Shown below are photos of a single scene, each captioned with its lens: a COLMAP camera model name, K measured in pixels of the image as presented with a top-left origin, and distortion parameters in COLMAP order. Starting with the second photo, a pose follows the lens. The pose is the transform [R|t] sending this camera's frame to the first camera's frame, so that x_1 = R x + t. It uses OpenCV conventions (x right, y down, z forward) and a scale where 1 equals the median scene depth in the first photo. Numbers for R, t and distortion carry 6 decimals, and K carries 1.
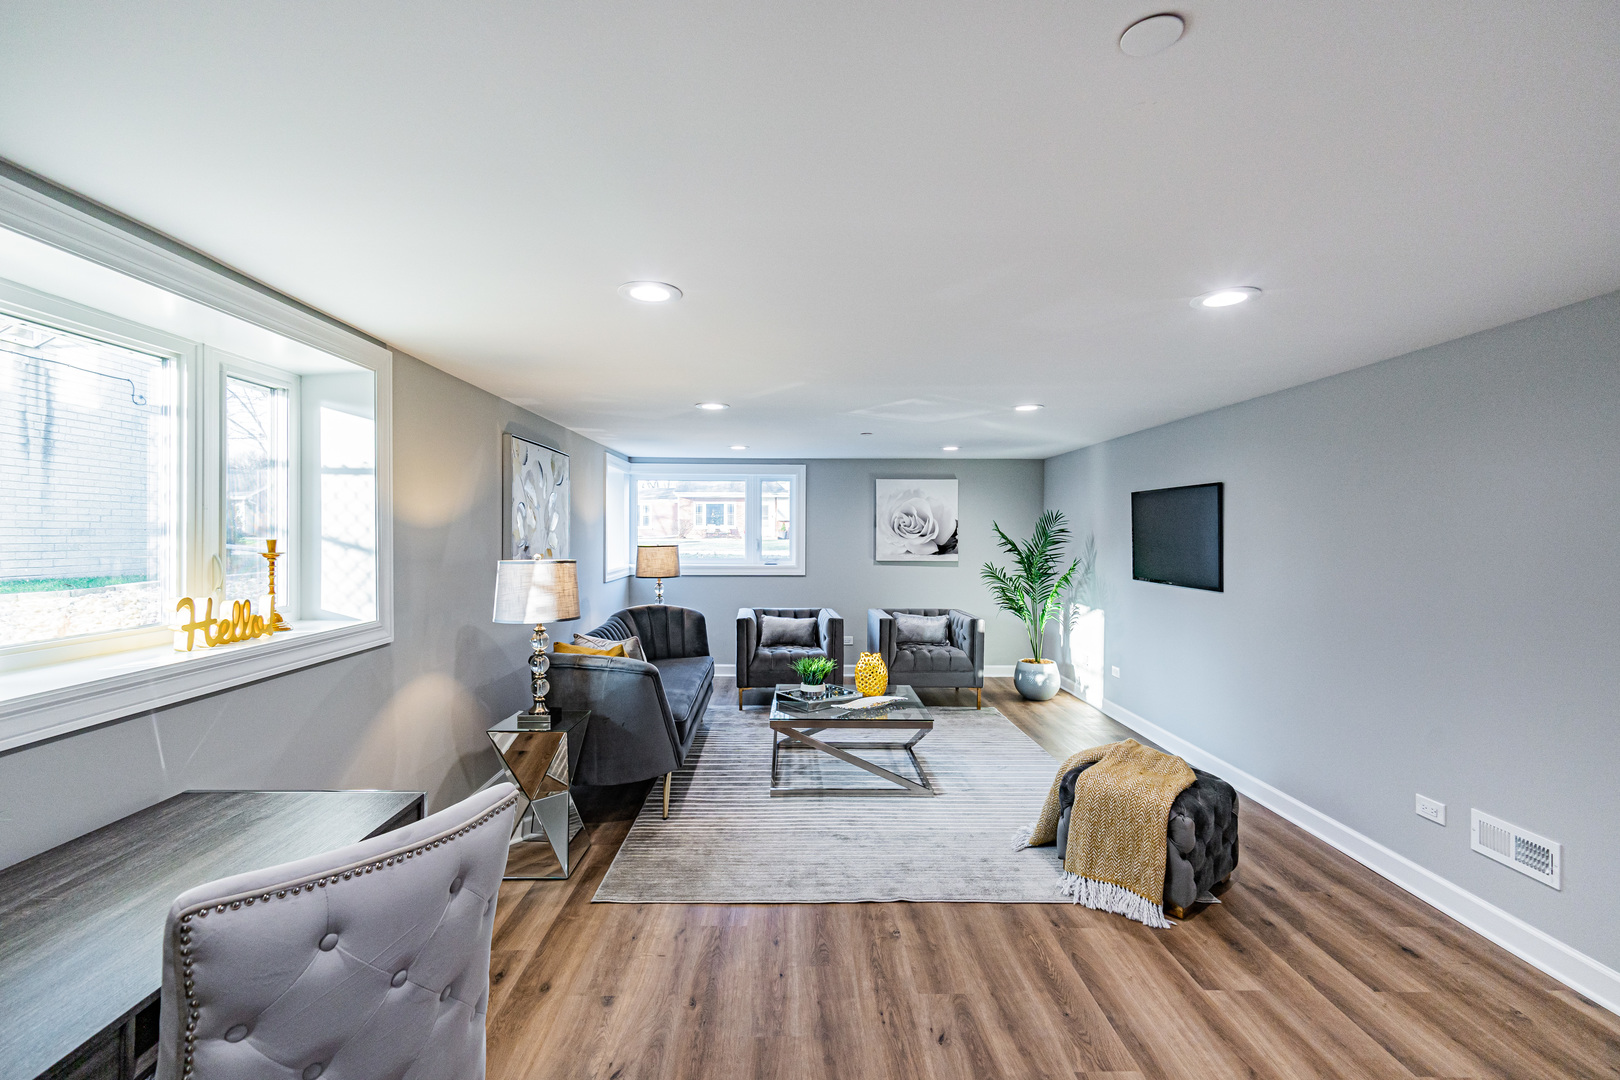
lens RADIAL K [[701.6, 0, 812.0], [0, 701.6, 530.7], [0, 0, 1]] dist [0.006061, 0.000273]
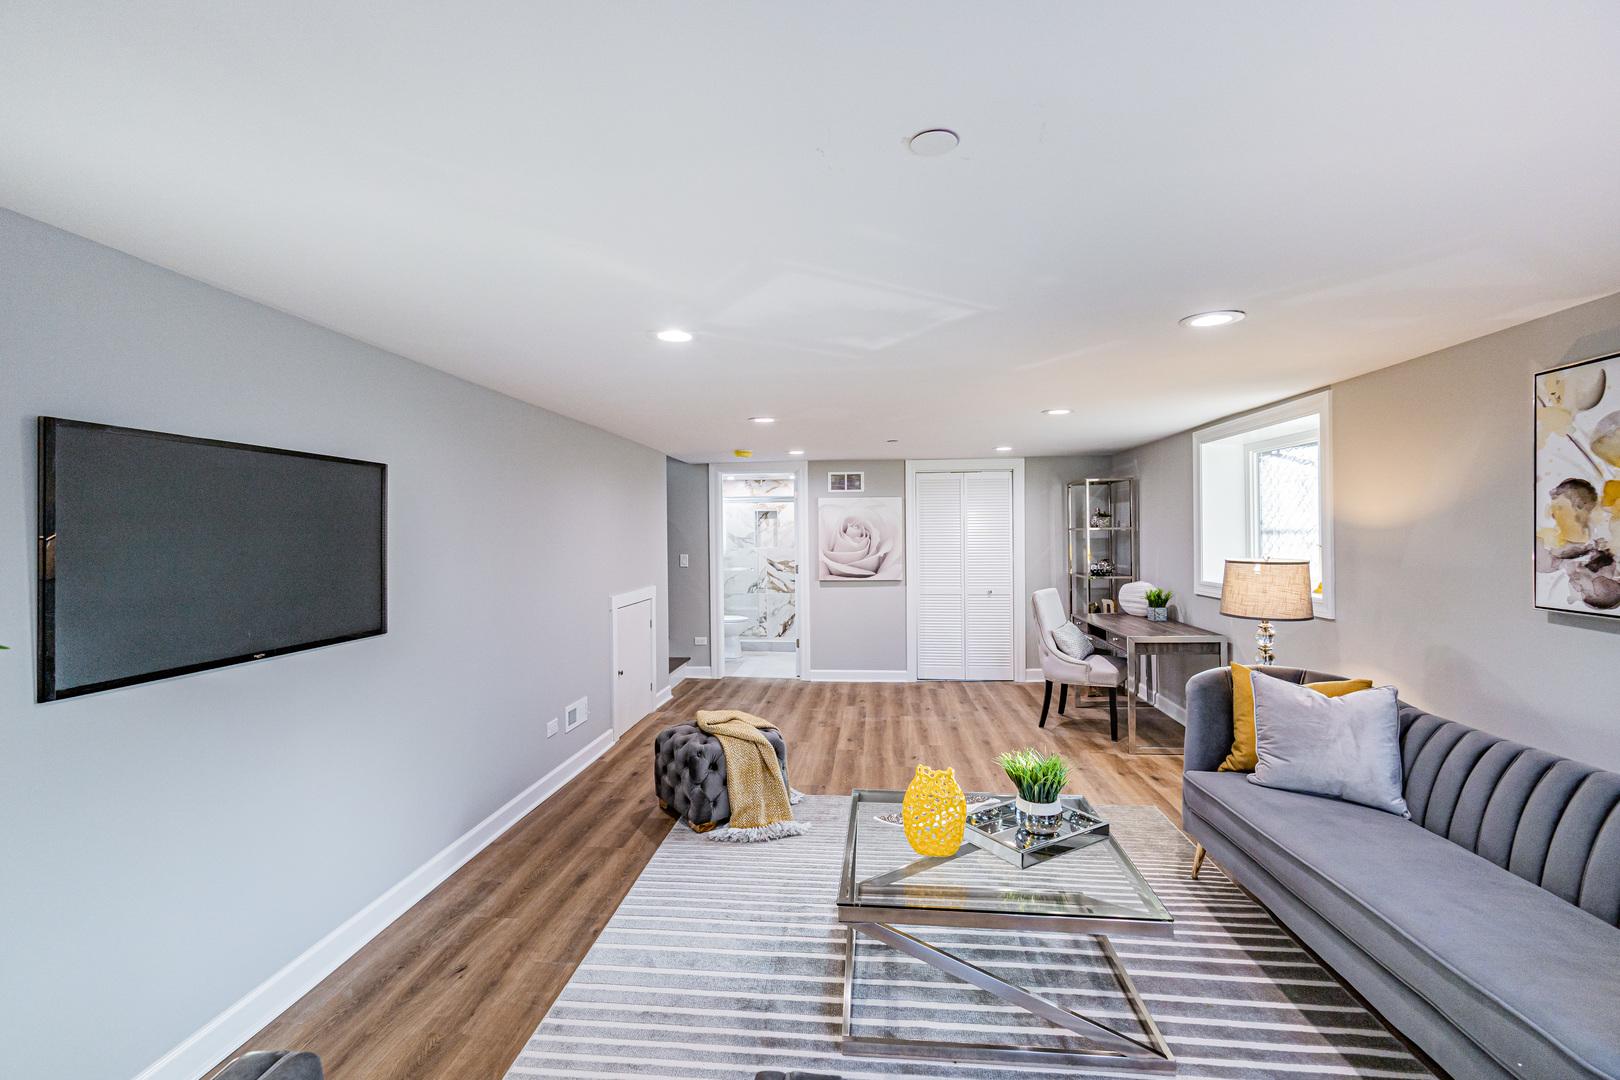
lens RADIAL K [[701.6, 0, 801.2], [0, 701.6, 532.3], [0, 0, 1]] dist [0.006061, 0.000273]
pose [[-0.991052, 0.007449, 0.133270, 0.156766], [0.007680, 0.999970, 0.001214, -0.005241], [-0.133257, 0.002227, -0.991079, 2.160428]]
